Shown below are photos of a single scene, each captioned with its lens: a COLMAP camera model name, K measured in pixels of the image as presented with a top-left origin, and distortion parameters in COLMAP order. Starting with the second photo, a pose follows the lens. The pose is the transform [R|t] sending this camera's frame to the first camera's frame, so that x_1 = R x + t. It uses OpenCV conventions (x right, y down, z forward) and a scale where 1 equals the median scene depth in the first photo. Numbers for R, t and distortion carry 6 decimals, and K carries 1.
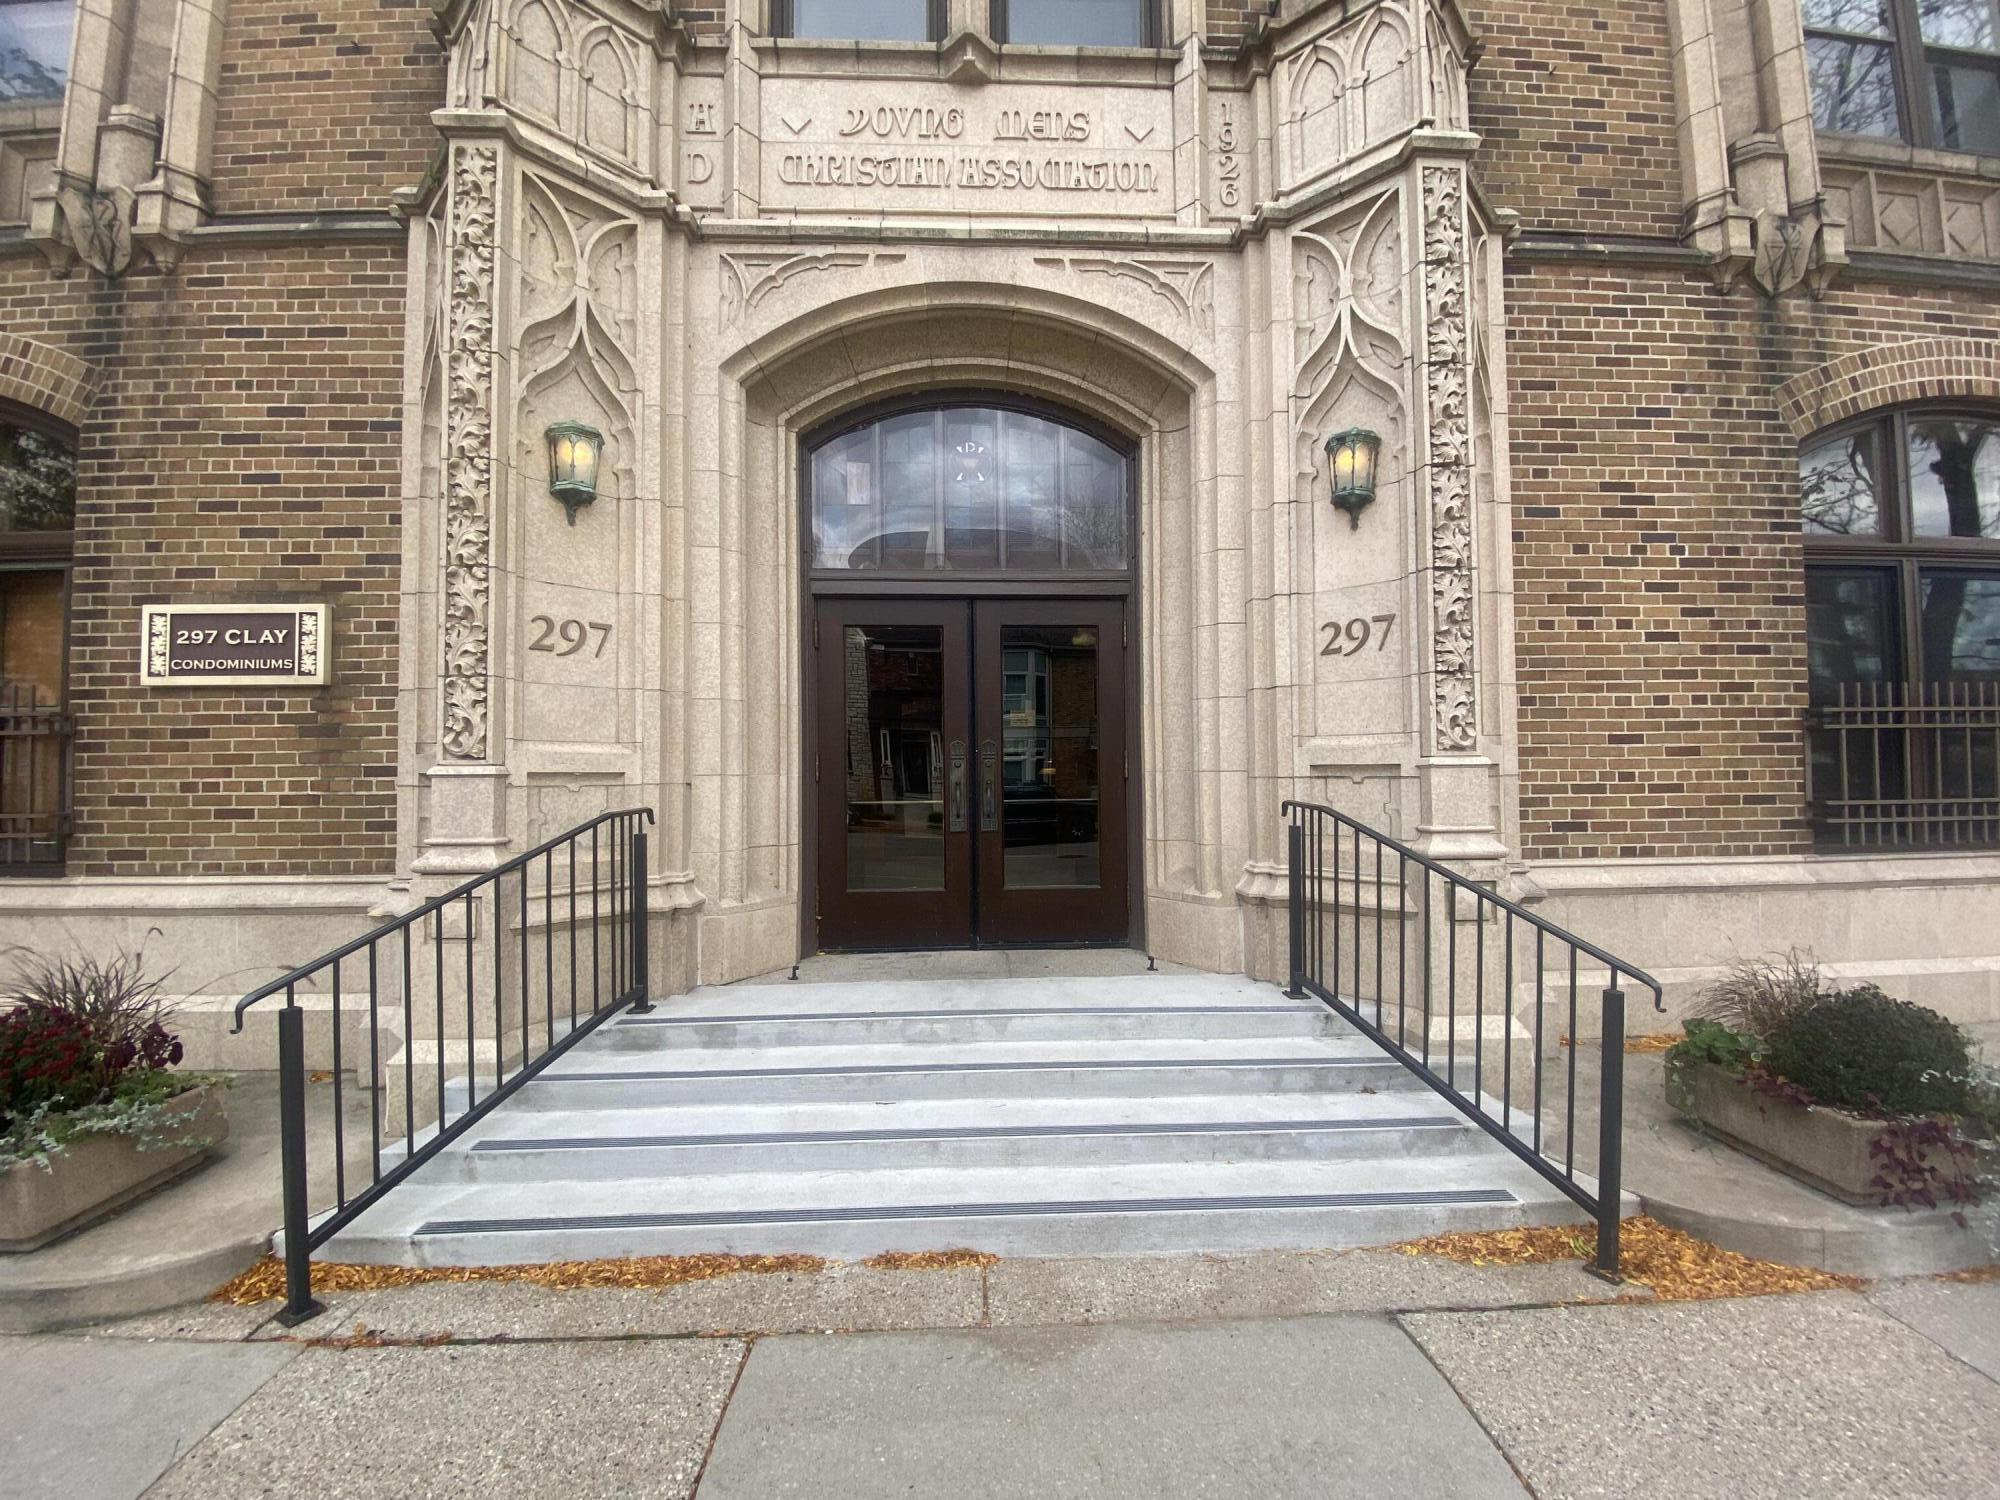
lens RADIAL K [[803.6, 0, 1000.4], [0, 803.6, 740.6], [0, 0, 1]] dist [0.068770, -0.047070]
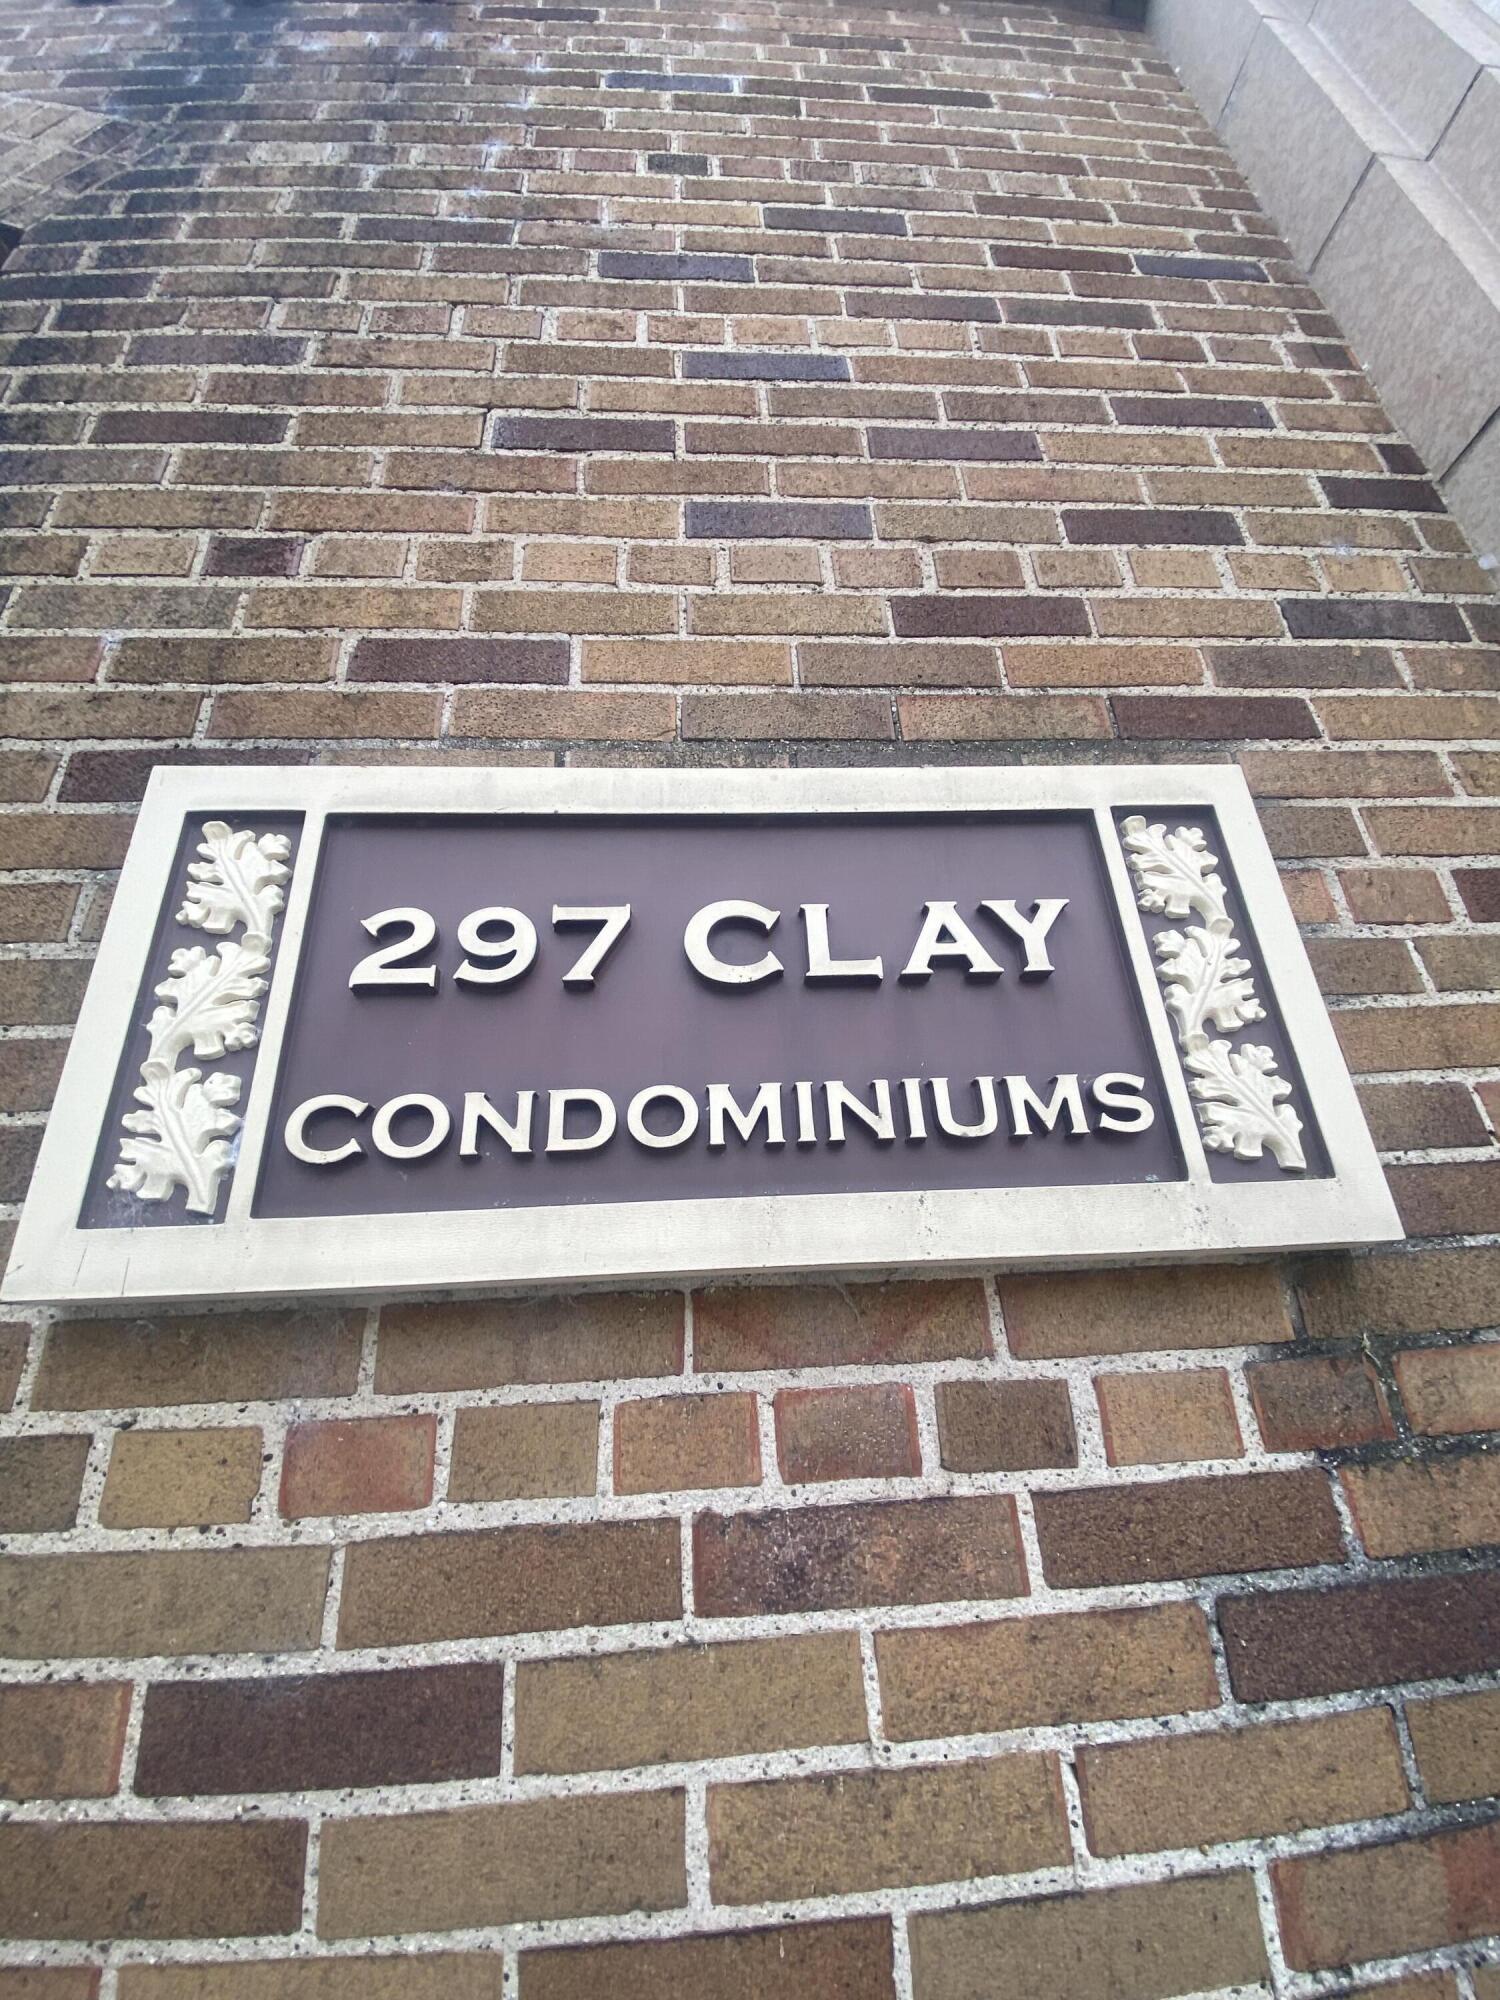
lens RADIAL K [[842.6, 0, 747.2], [0, 842.6, 994.8], [0, 0, 1]] dist [0.019247, -0.020355]
pose [[0.999061, -0.030143, 0.031134, -0.926463], [0.039768, 0.923174, -0.382321, -0.056021], [-0.017218, 0.383200, 0.923505, 0.850713]]
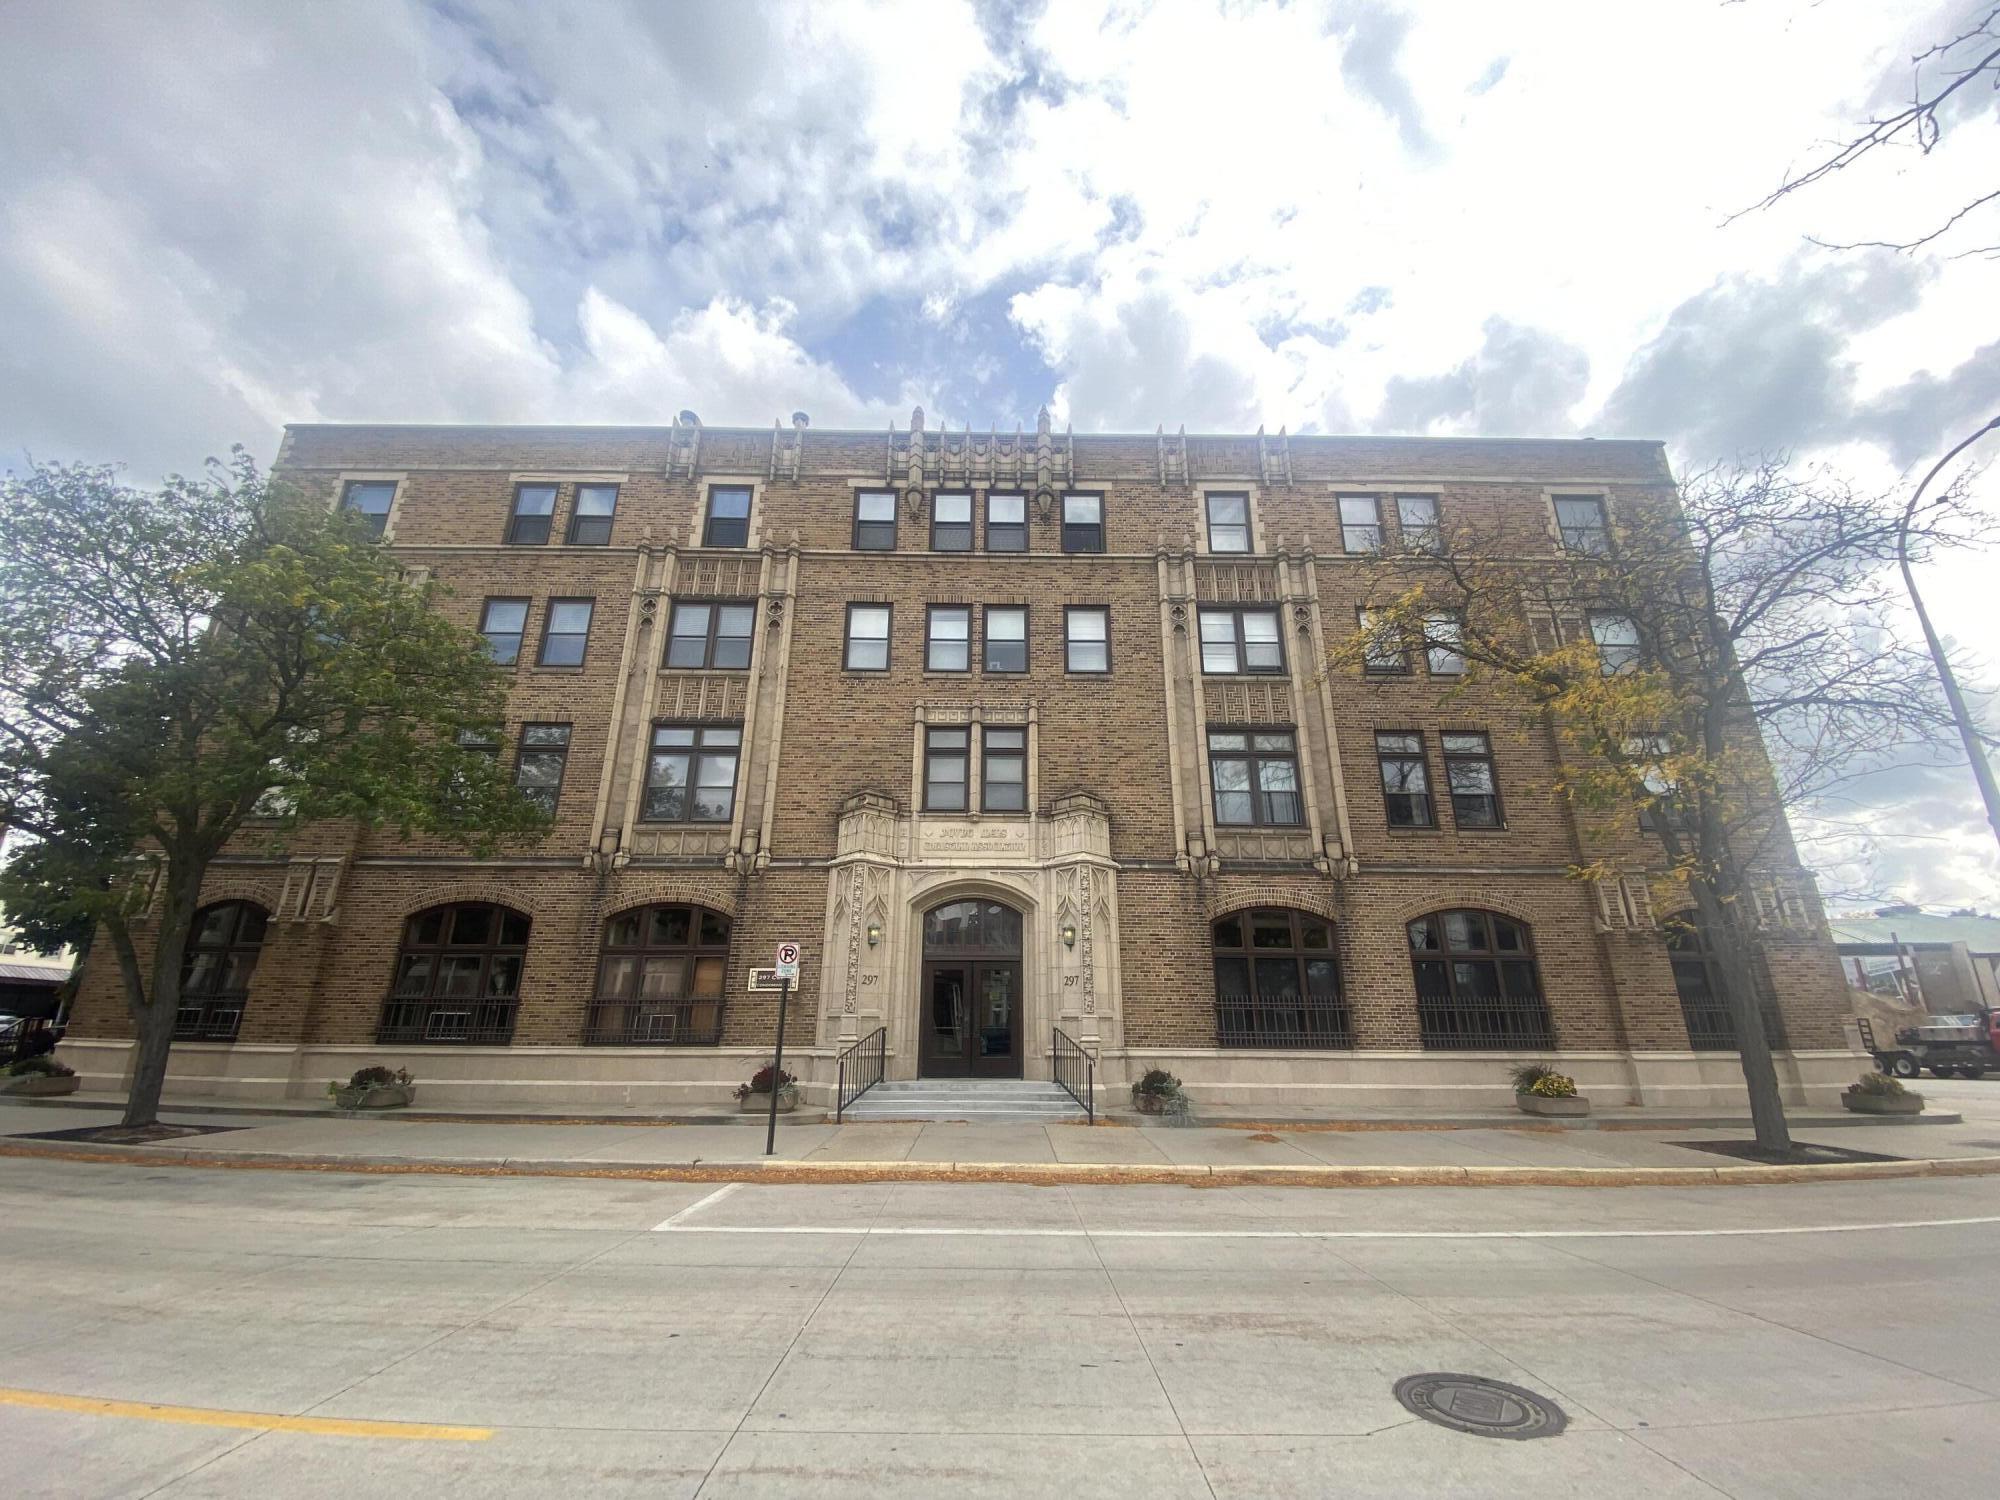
lens RADIAL K [[803.6, 0, 1000.4], [0, 803.6, 740.6], [0, 0, 1]] dist [0.068770, -0.047070]
pose [[0.999353, 0.000839, -0.035964, 0.225499], [-0.011672, 0.953201, -0.302113, -0.049151], [0.034027, 0.302337, 0.952593, -2.780598]]
